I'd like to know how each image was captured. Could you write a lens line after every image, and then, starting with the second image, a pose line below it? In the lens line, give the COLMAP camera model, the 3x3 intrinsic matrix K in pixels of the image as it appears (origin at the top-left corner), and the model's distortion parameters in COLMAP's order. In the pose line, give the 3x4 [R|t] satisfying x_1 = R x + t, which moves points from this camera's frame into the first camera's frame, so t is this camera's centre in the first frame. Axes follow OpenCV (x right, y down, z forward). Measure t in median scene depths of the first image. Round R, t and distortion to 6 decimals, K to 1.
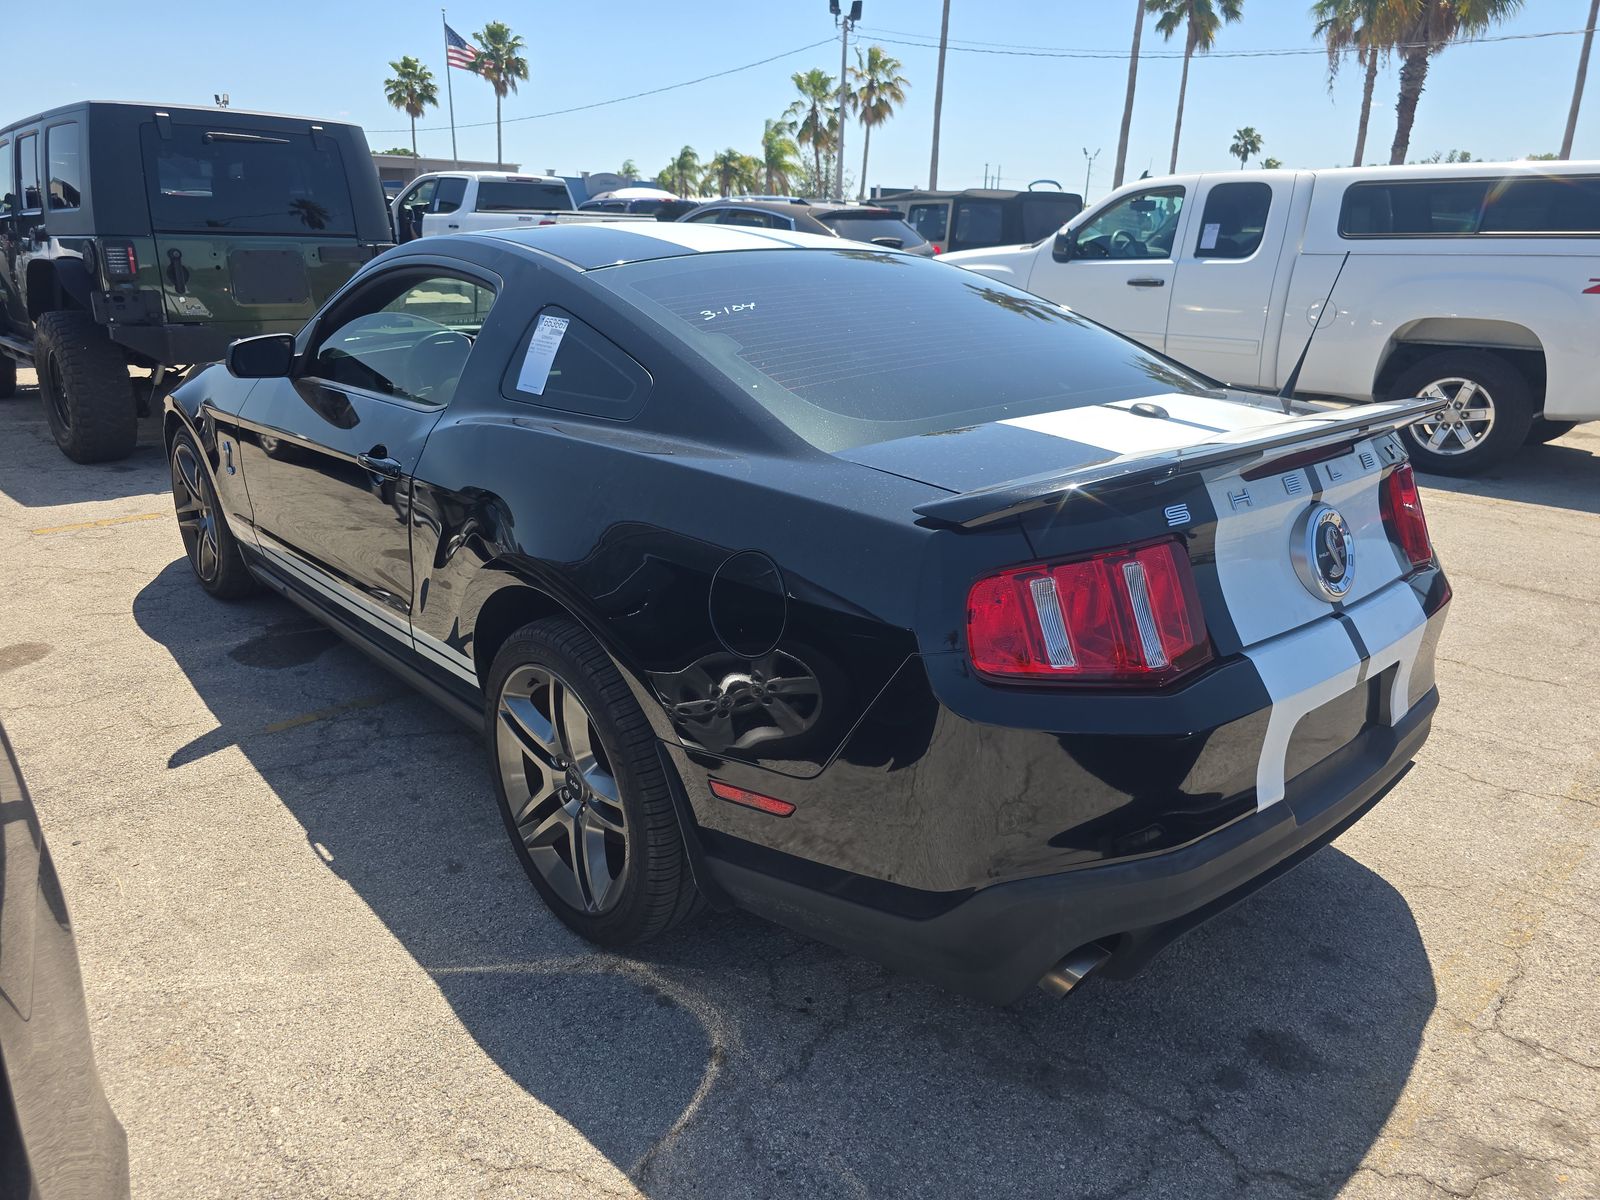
lens RADIAL K [[1084.4, 0, 805.6], [0, 1084.4, 597.5], [0, 0, 1]] dist [0.026498, -0.019773]
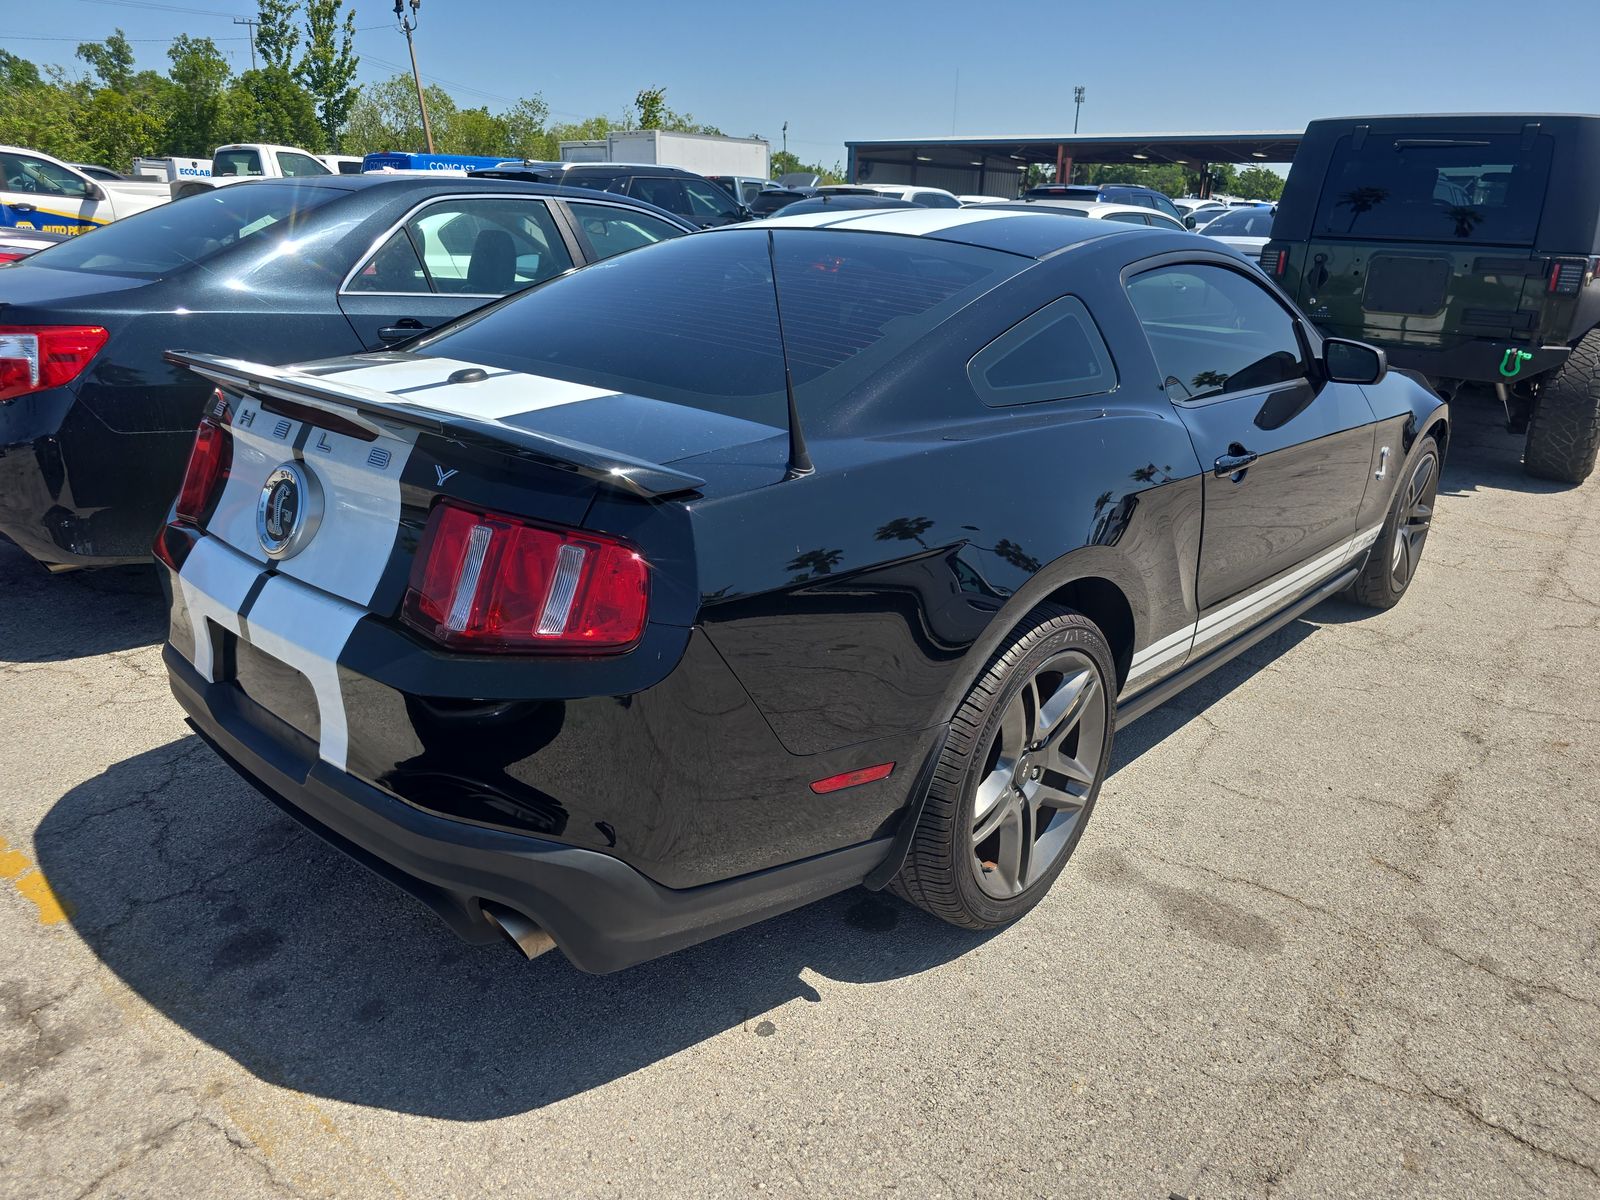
lens RADIAL K [[1084.4, 0, 816.1], [0, 1084.4, 602.6], [0, 0, 1]] dist [0.026498, -0.019773]
pose [[0.132154, 0.323360, -0.937002, 1.443126], [-0.342041, 0.902108, 0.263077, -0.377487], [0.930346, 0.285726, 0.229820, 1.203153]]
